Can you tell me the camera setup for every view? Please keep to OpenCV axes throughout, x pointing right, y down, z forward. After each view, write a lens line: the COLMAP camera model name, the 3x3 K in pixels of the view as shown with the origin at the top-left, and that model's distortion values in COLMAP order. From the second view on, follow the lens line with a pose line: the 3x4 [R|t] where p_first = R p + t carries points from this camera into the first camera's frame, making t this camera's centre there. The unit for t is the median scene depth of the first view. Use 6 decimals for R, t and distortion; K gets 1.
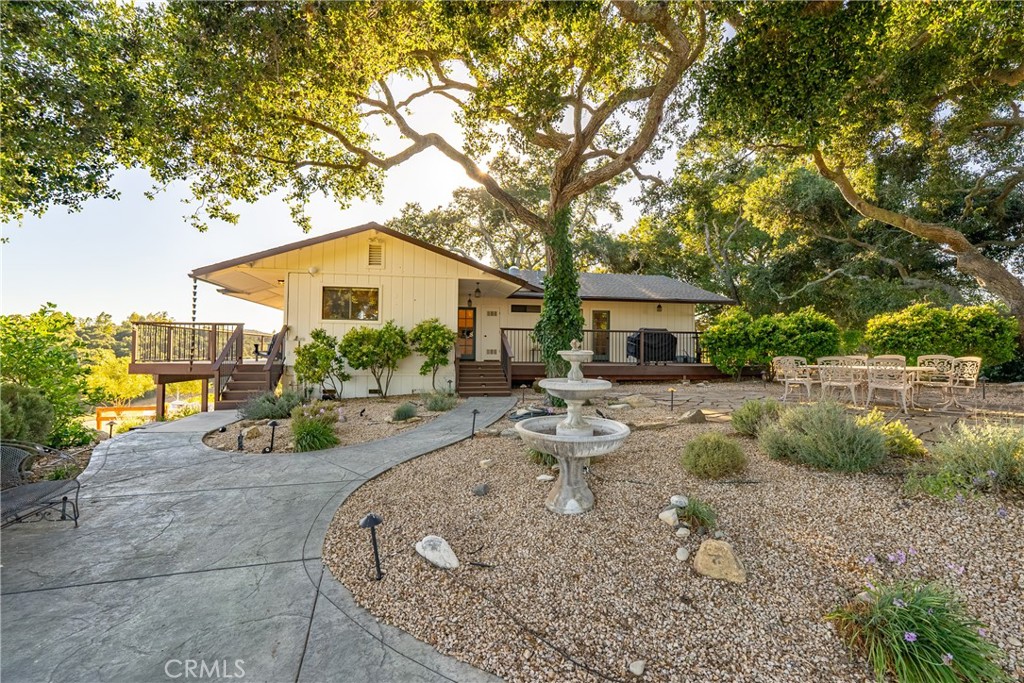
lens RADIAL K [[464.7, 0, 514.9], [0, 464.7, 338.2], [0, 0, 1]] dist [-0.006973, 0.000981]
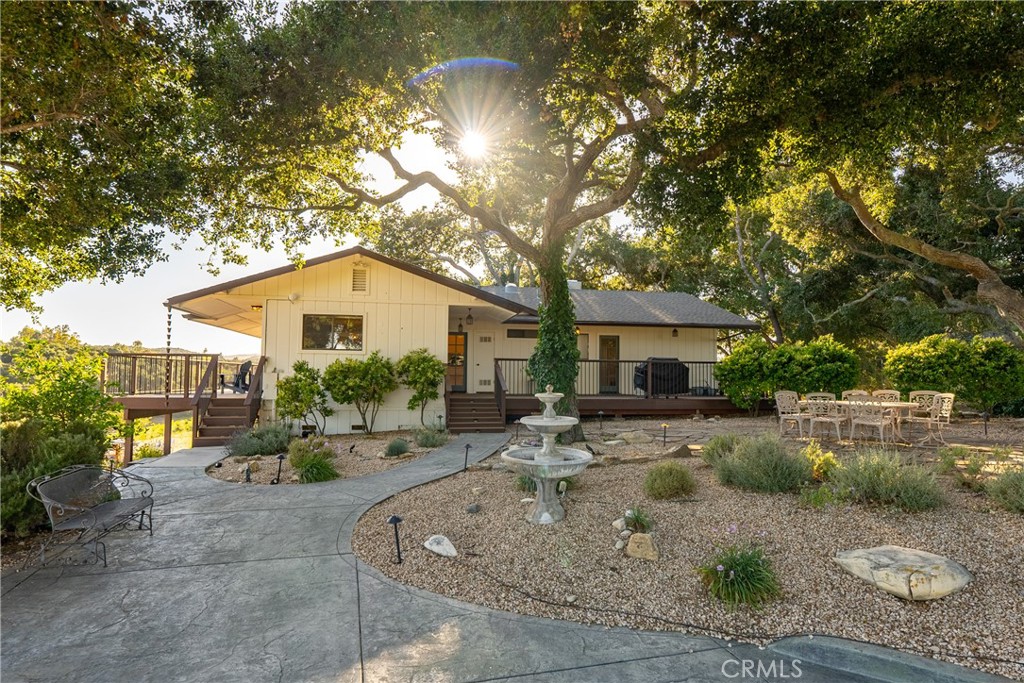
lens RADIAL K [[596.1, 0, 516.2], [0, 596.1, 345.2], [0, 0, 1]] dist [-0.004741, 0.000988]
pose [[1.000000, -0.000208, 0.000472, 0.018440], [0.000219, 0.999719, -0.023724, -0.030043], [-0.000467, 0.023724, 0.999718, -0.274764]]
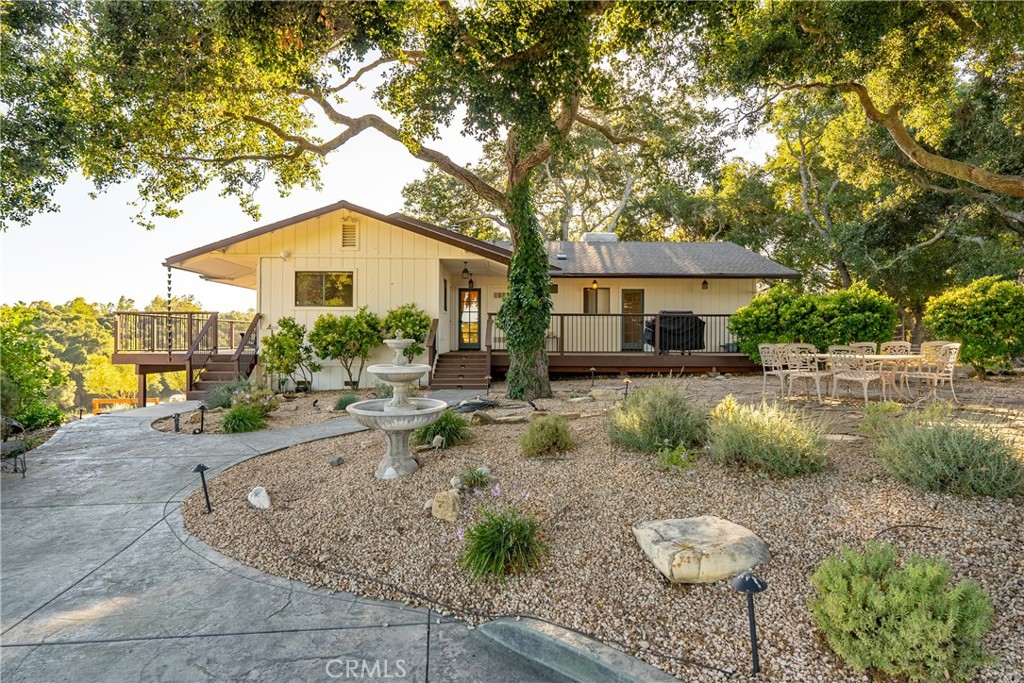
lens RADIAL K [[599.6, 0, 507.5], [0, 599.6, 338.4], [0, 0, 1]] dist [-0.001683, 0.000642]
pose [[0.987118, -0.005796, -0.159891, 0.288190], [0.010216, 0.999588, 0.026832, -0.005764], [0.159669, -0.028120, 0.986770, -0.188032]]
